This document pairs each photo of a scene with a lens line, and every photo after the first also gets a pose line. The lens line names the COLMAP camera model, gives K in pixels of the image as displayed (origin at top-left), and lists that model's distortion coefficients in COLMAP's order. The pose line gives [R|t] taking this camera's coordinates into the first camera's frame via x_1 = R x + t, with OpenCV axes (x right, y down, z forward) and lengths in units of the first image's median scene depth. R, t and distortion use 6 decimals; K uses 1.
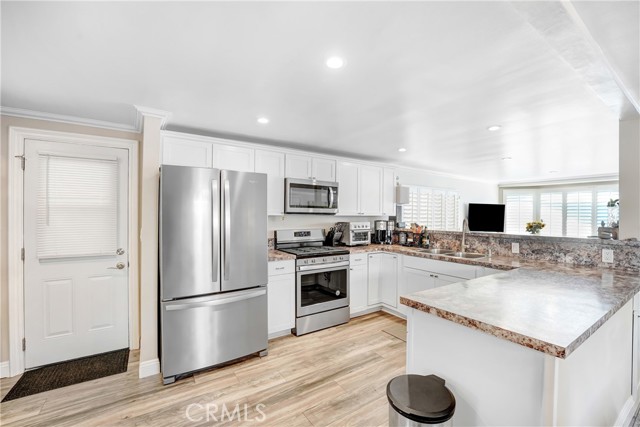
lens RADIAL K [[266.7, 0, 320.7], [0, 266.7, 213.1], [0, 0, 1]] dist [-0.018694, 0.001510]
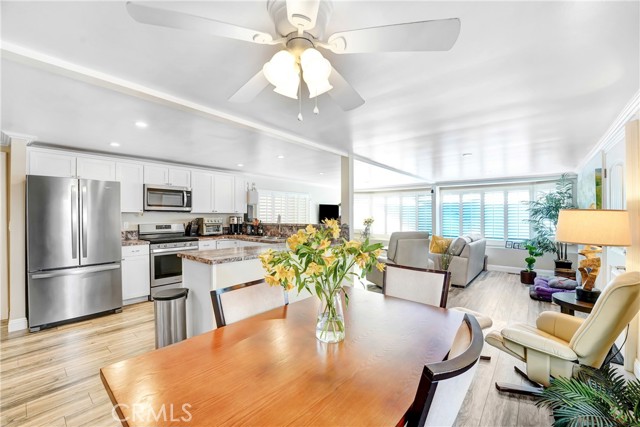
lens RADIAL K [[266.7, 0, 312.8], [0, 266.7, 214.4], [0, 0, 1]] dist [-0.018694, 0.001510]
pose [[0.963765, -0.001619, 0.266749, 0.310732], [-0.000417, 0.999971, 0.007575, 0.007983], [-0.266753, -0.007412, 0.963736, -0.471451]]
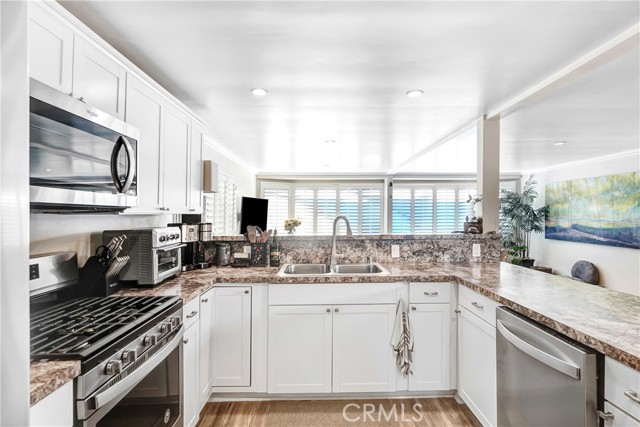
lens RADIAL K [[340.8, 0, 323.4], [0, 340.8, 212.9], [0, 0, 1]] dist [-0.007055, 0.000410]
pose [[0.523615, -0.005069, 0.851940, -0.225085], [0.000778, 0.999985, 0.005472, 0.007355], [-0.851955, -0.002203, 0.523611, 0.545146]]
